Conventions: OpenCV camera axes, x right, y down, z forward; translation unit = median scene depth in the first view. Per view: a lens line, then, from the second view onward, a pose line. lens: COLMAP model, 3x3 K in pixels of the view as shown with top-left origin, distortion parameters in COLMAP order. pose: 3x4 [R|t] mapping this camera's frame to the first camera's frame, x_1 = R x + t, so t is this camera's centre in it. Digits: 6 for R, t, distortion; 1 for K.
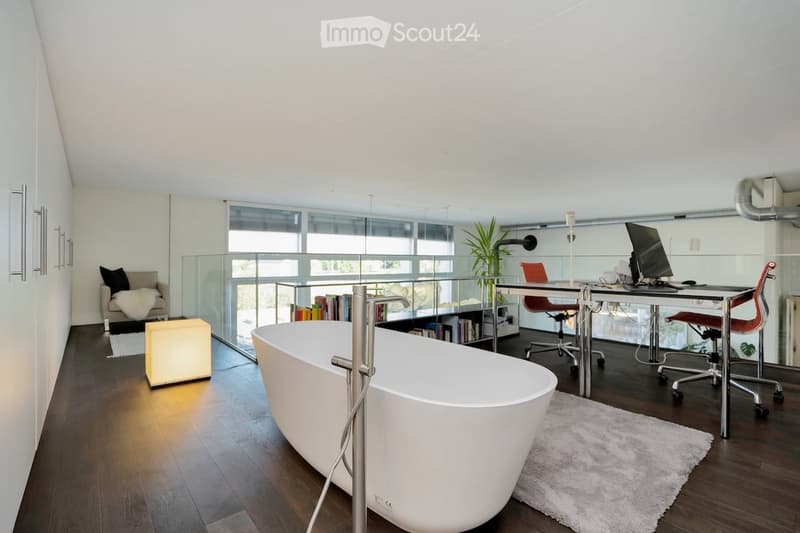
lens RADIAL K [[379.6, 0, 400.4], [0, 379.6, 260.6], [0, 0, 1]] dist [-0.011154, 0.005897]
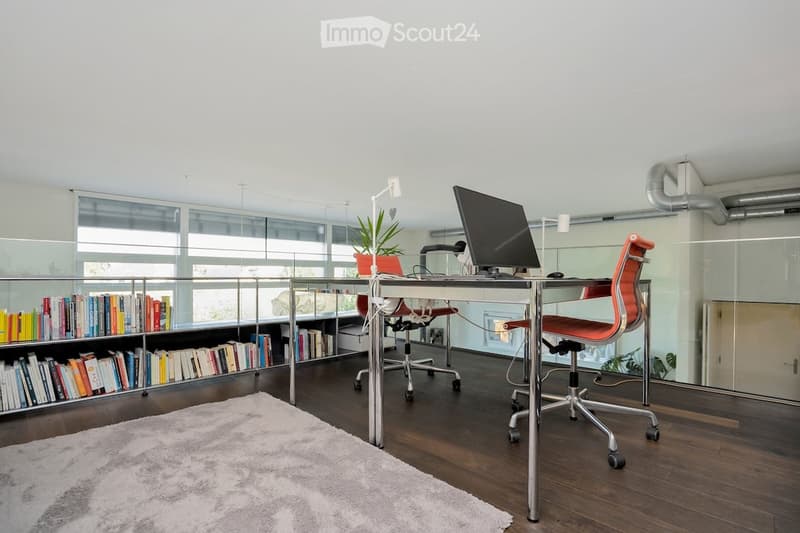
lens RADIAL K [[379.6, 0, 396.1], [0, 379.6, 270.6], [0, 0, 1]] dist [-0.011154, 0.005897]
pose [[0.998233, 0.003333, 0.059327, 0.198526], [-0.002420, 0.999878, -0.015445, 0.028950], [-0.059371, 0.015275, 0.998119, 0.134887]]
